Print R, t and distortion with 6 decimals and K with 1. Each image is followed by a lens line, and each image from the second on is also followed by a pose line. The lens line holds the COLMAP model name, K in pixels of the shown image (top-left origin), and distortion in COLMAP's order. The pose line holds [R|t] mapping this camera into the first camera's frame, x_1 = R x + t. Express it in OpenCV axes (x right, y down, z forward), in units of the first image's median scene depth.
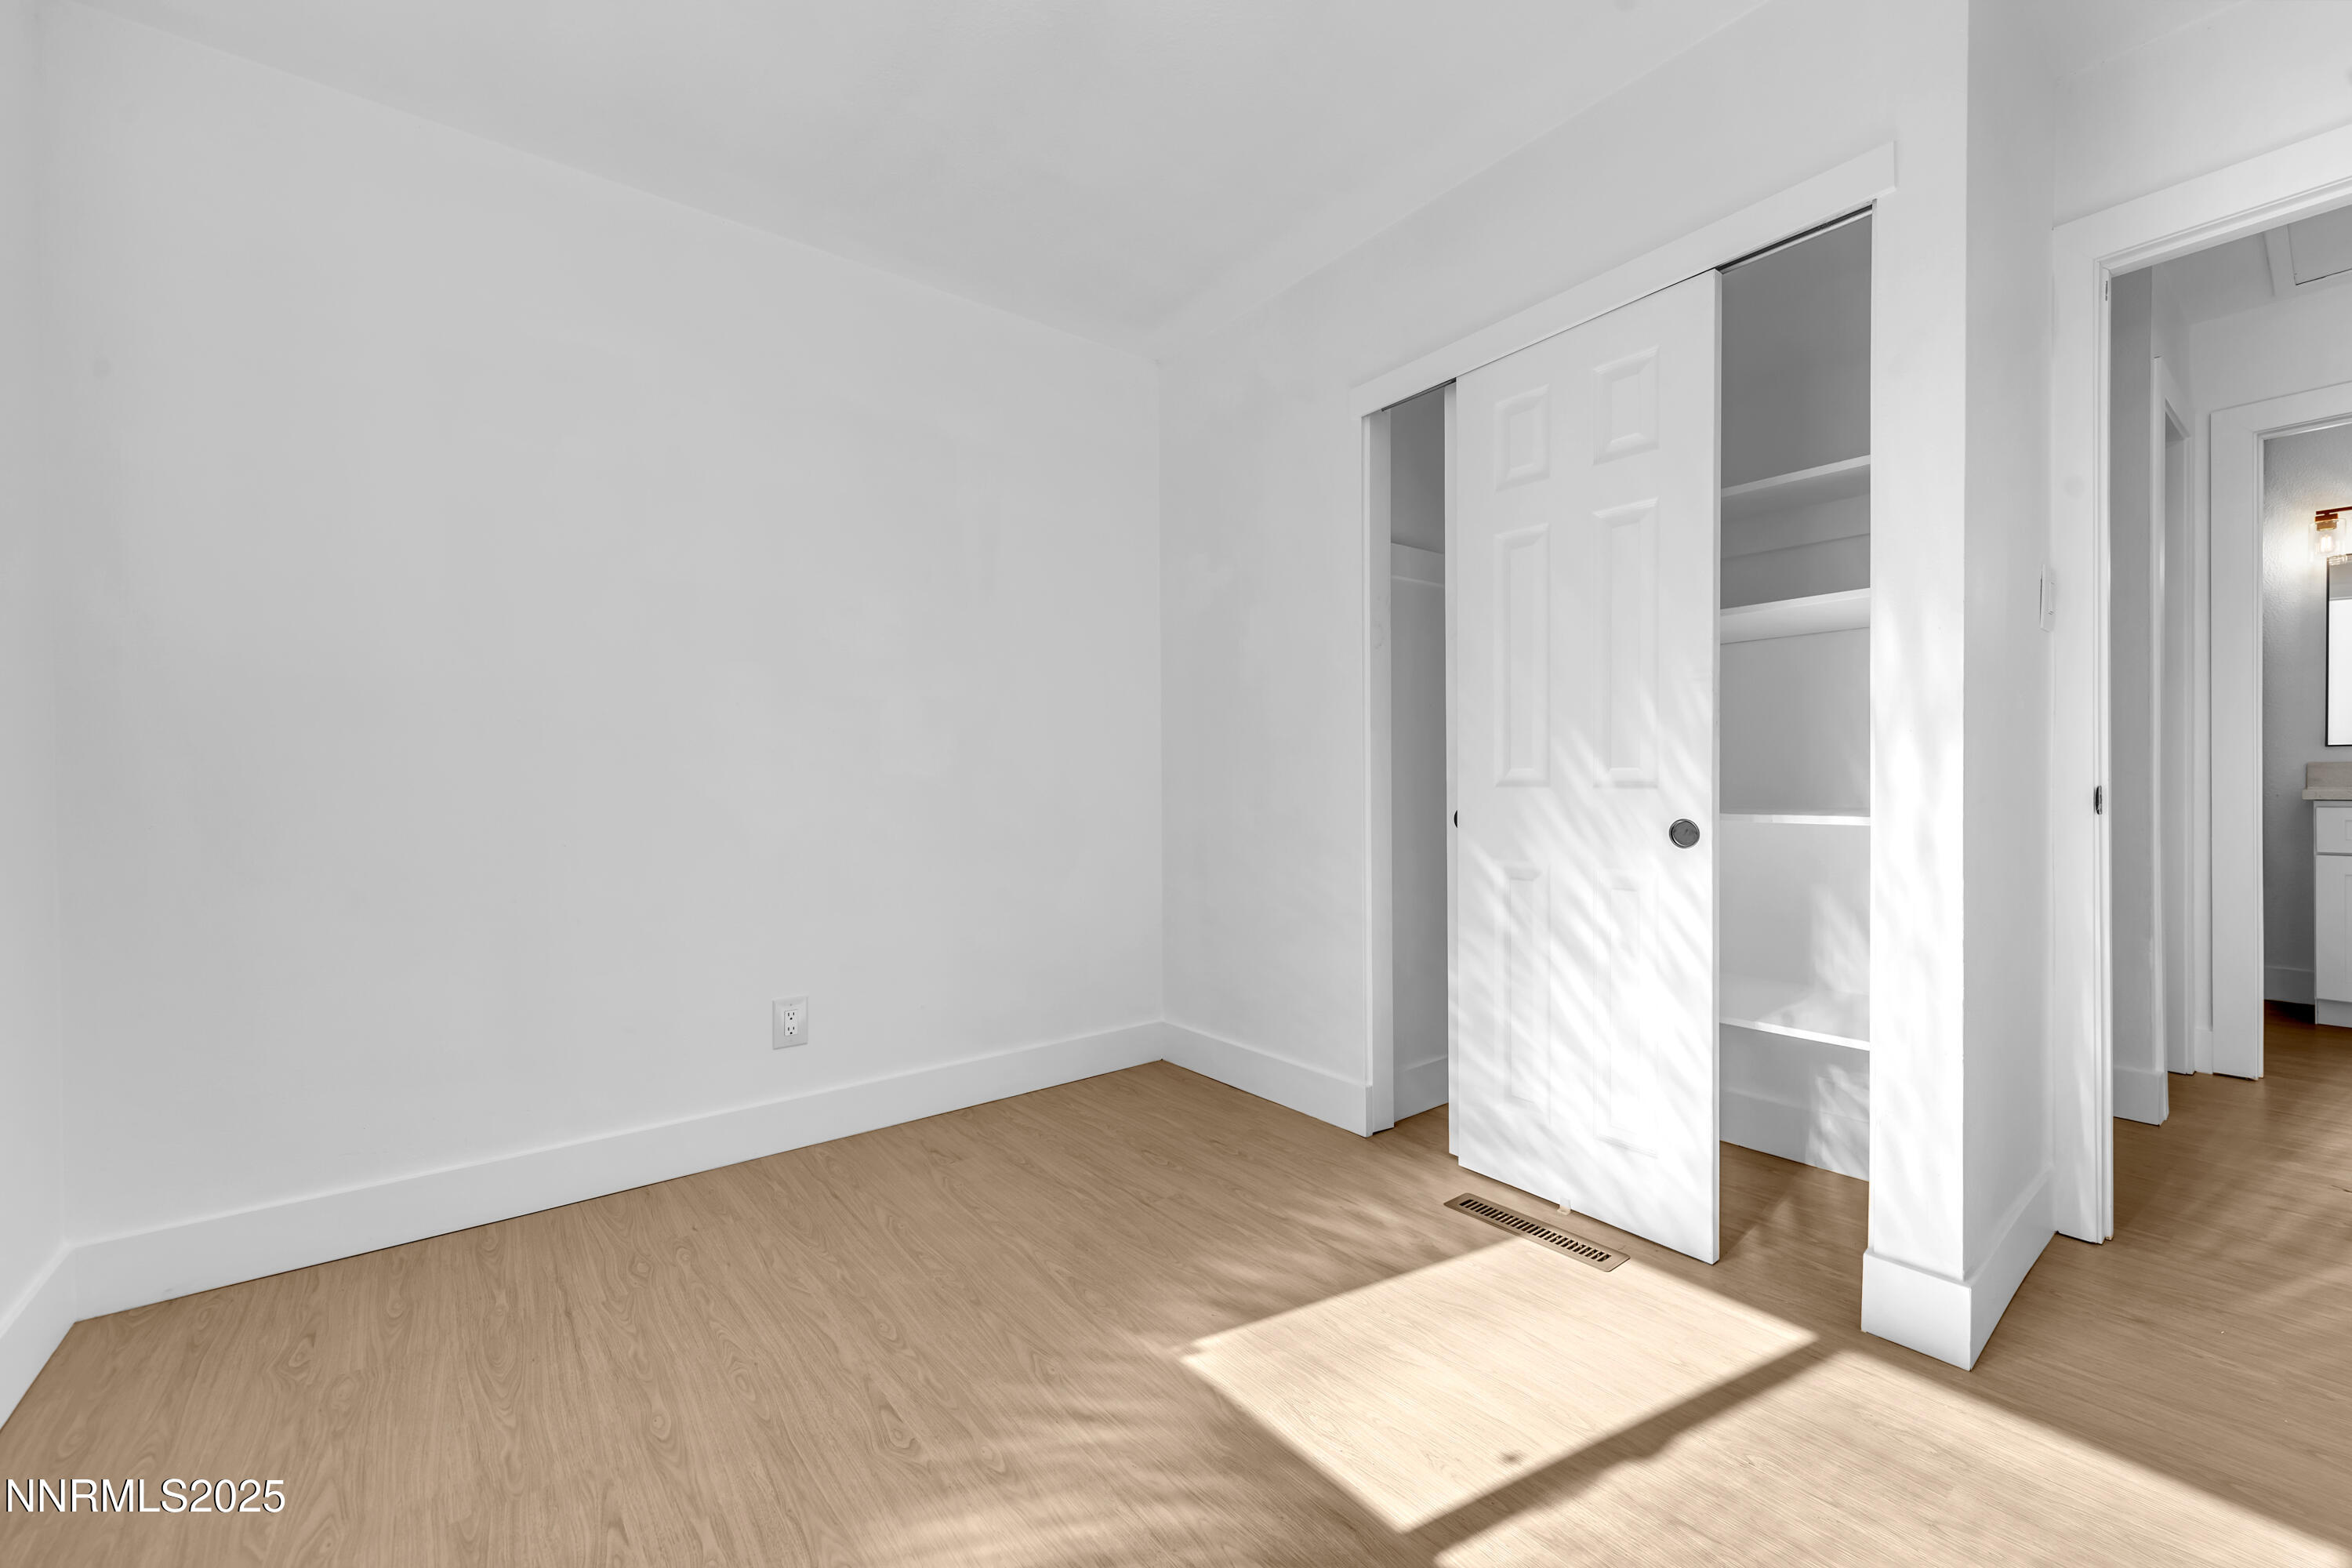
lens RADIAL K [[909.6, 0, 1176.0], [0, 909.6, 784.0], [0, 0, 1]] dist [0.013639, 0.000017]
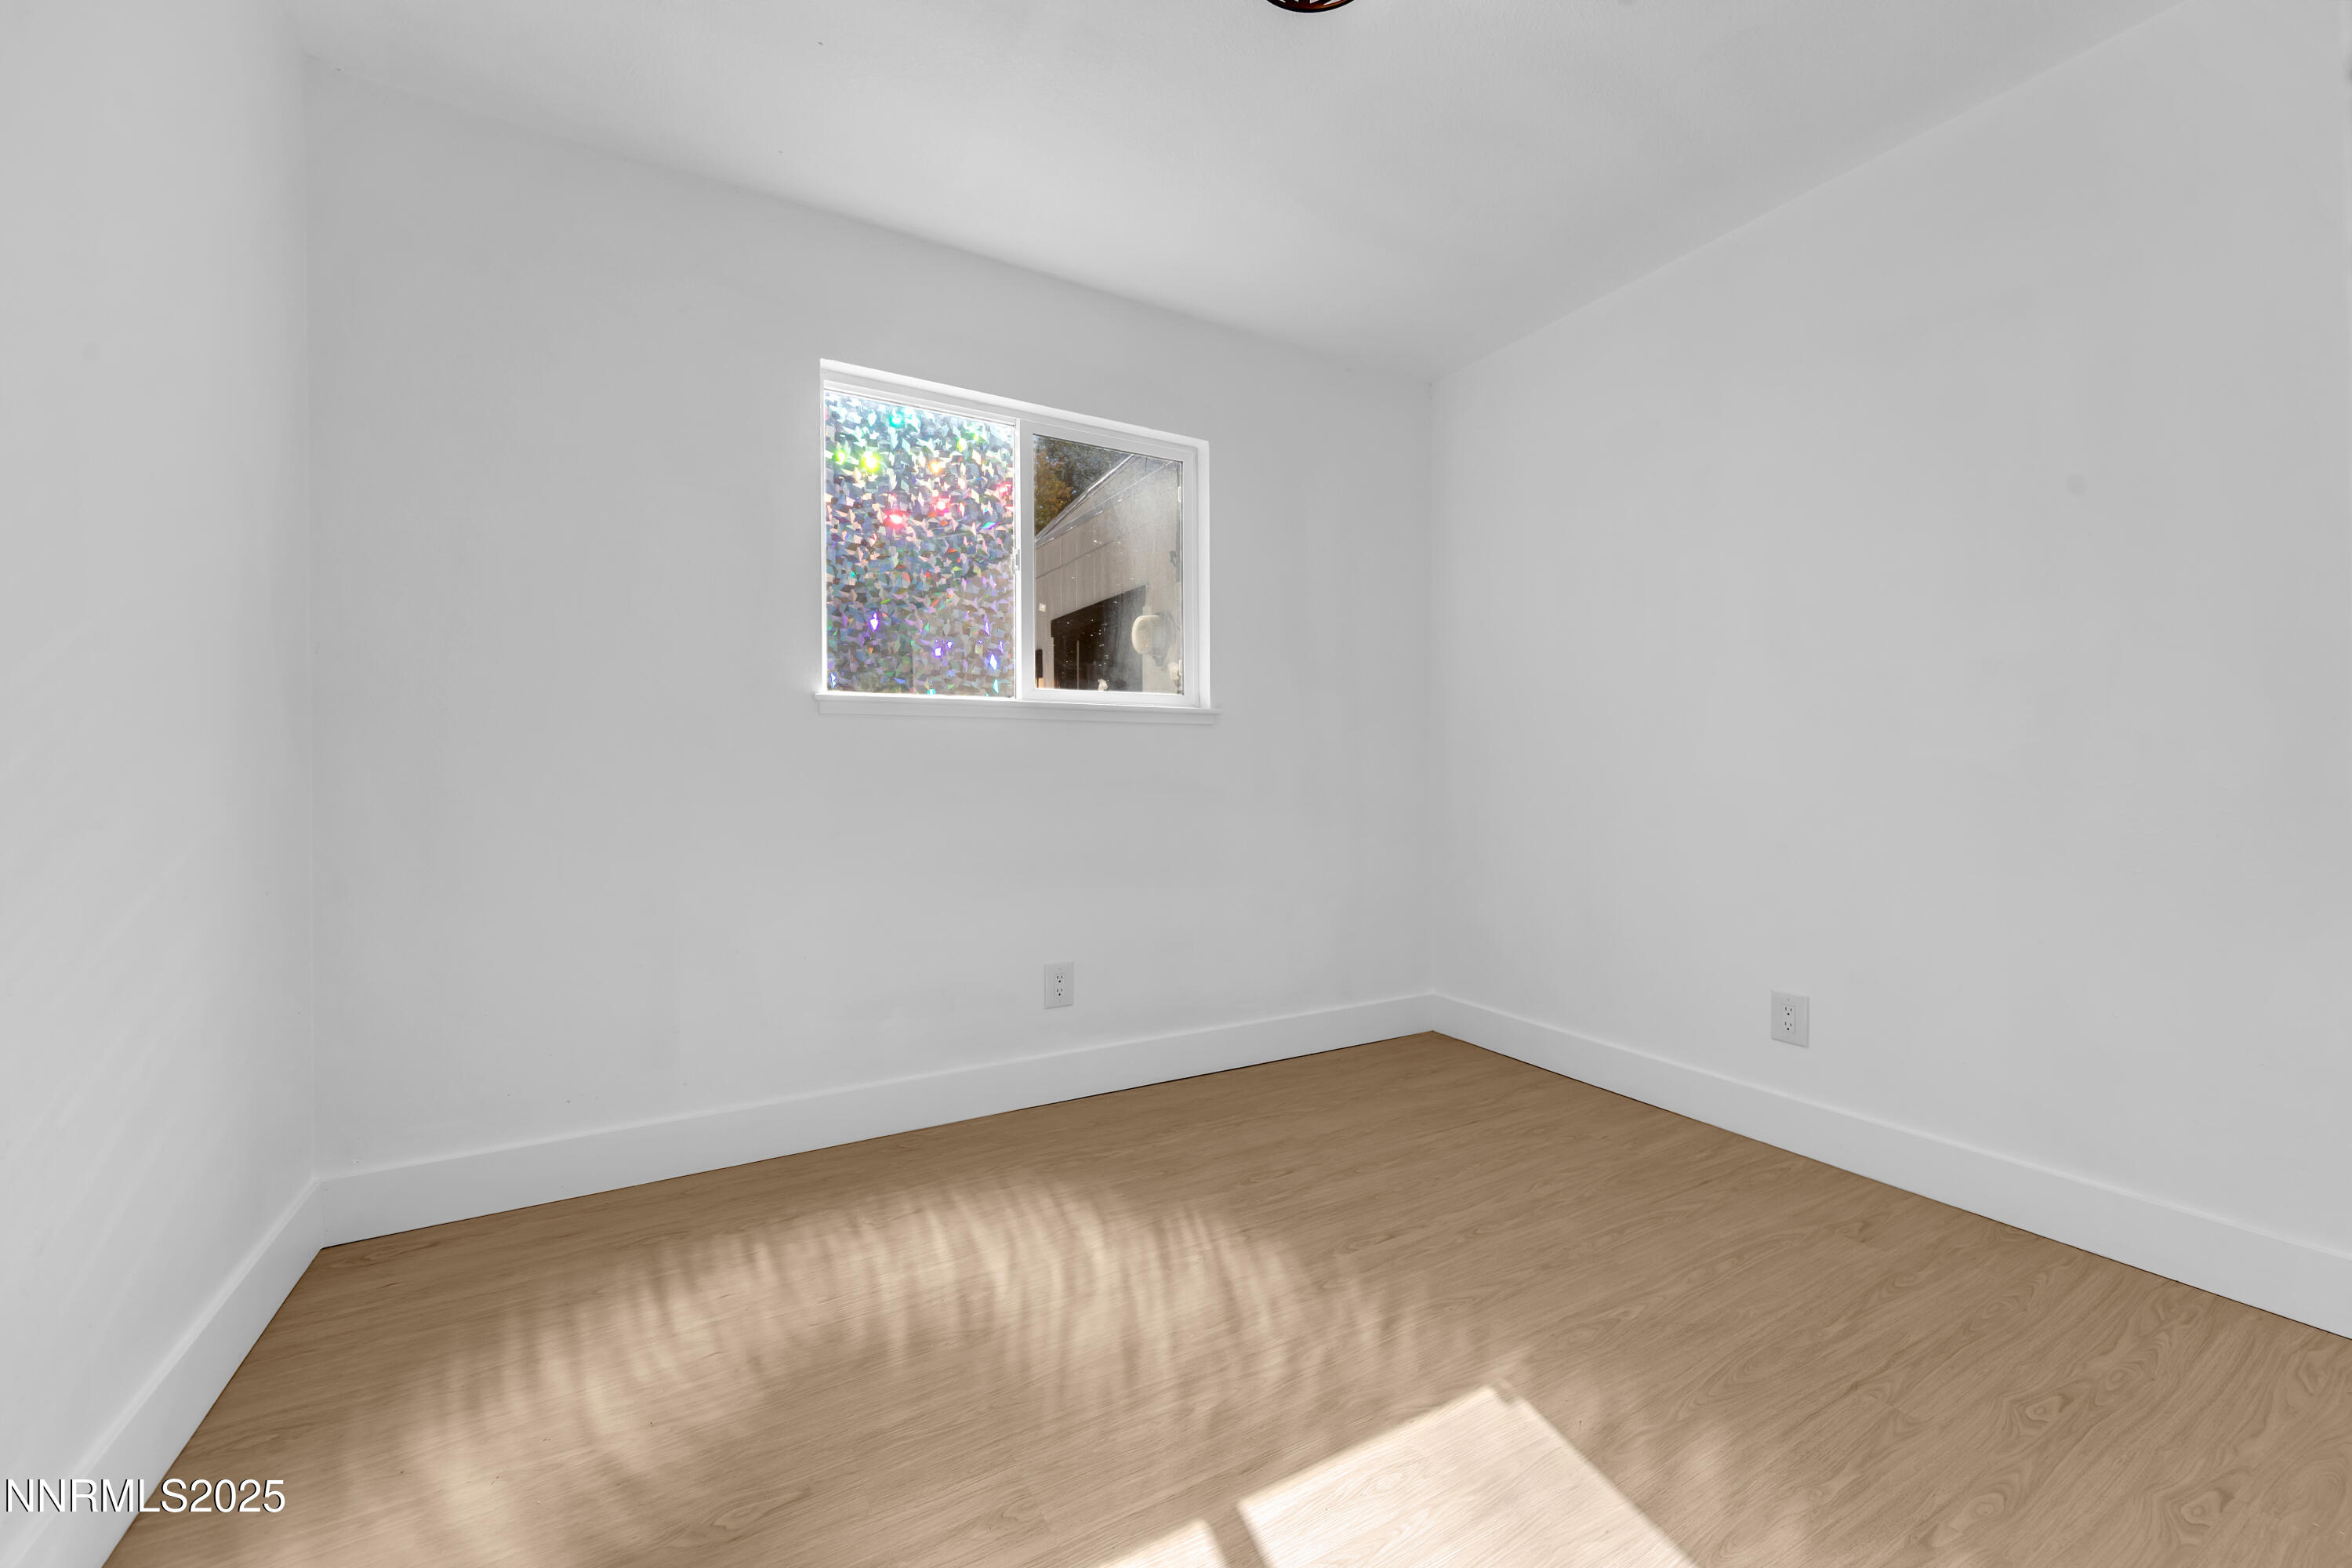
lens RADIAL K [[965.8, 0, 1184.9], [0, 965.8, 777.2], [0, 0, 1]] dist [0.009121, 0.000050]
pose [[-0.158271, 0.009626, -0.987349, 1.021104], [0.002615, 0.999953, 0.009330, 0.020839], [0.987392, -0.001105, -0.158288, 0.889567]]
